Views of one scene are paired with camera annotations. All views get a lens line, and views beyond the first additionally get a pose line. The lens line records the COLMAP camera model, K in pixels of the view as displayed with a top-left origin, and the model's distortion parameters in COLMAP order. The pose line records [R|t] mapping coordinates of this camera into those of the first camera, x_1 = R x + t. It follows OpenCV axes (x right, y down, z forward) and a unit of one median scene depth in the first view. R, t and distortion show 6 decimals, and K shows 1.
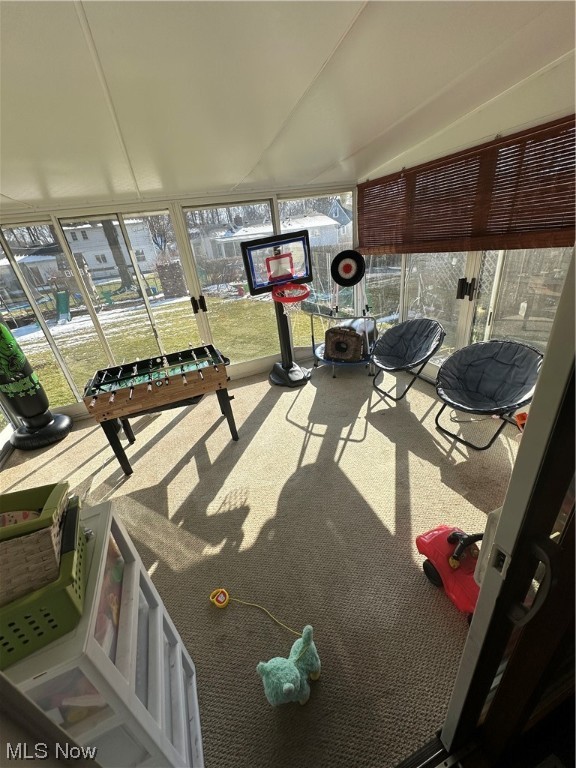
lens RADIAL K [[305.7, 0, 286.7], [0, 305.7, 384.2], [0, 0, 1]] dist [-0.002071, 0.000940]
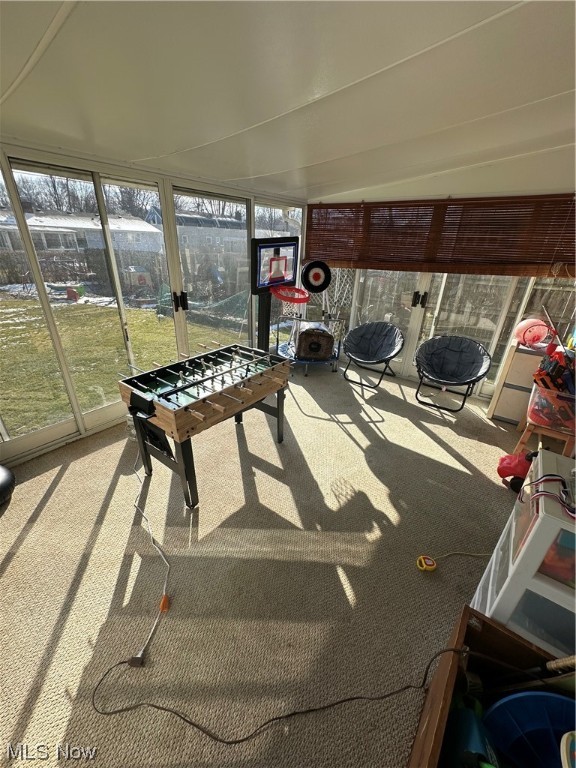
lens RADIAL K [[305.7, 0, 287.6], [0, 305.7, 384.9], [0, 0, 1]] dist [-0.002071, 0.000940]
pose [[0.843990, -0.088947, 0.528932, -0.617294], [0.109780, 0.993923, -0.008029, 0.014188], [-0.525003, 0.064842, 0.848626, 0.159432]]
